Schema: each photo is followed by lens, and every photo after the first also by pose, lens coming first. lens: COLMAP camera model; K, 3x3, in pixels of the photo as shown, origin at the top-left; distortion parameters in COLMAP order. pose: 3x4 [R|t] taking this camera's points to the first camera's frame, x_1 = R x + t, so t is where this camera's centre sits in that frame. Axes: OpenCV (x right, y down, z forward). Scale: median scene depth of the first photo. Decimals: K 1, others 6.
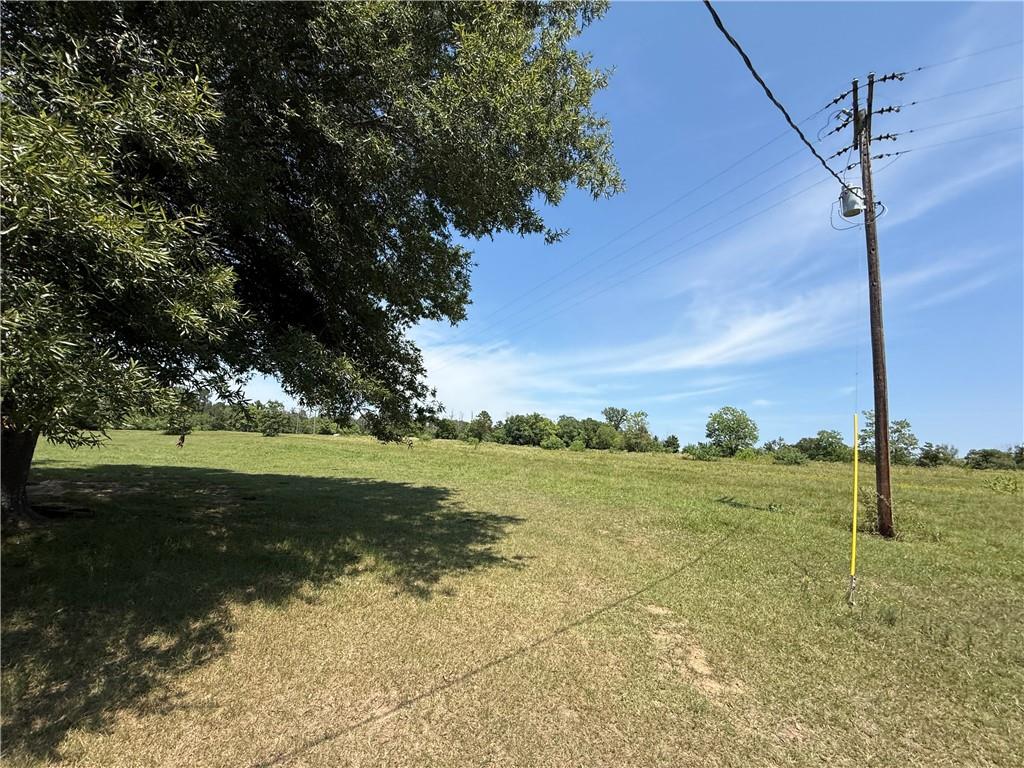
lens RADIAL K [[404.7, 0, 511.3], [0, 404.7, 391.4], [0, 0, 1]] dist [-0.000688, -0.000065]
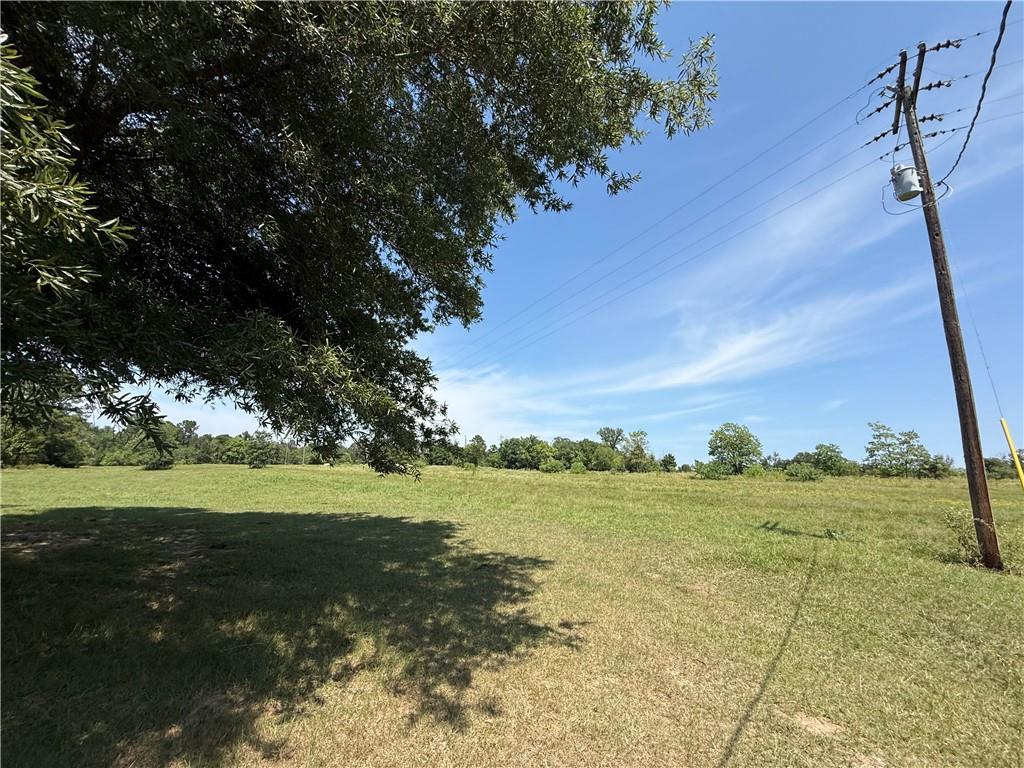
lens RADIAL K [[404.7, 0, 511.3], [0, 404.7, 391.4], [0, 0, 1]] dist [-0.000688, -0.000065]
pose [[0.999397, -0.028045, 0.020467, -0.051051], [0.029175, 0.997938, -0.057176, 0.011391], [-0.018822, 0.057739, 0.998154, 0.134357]]
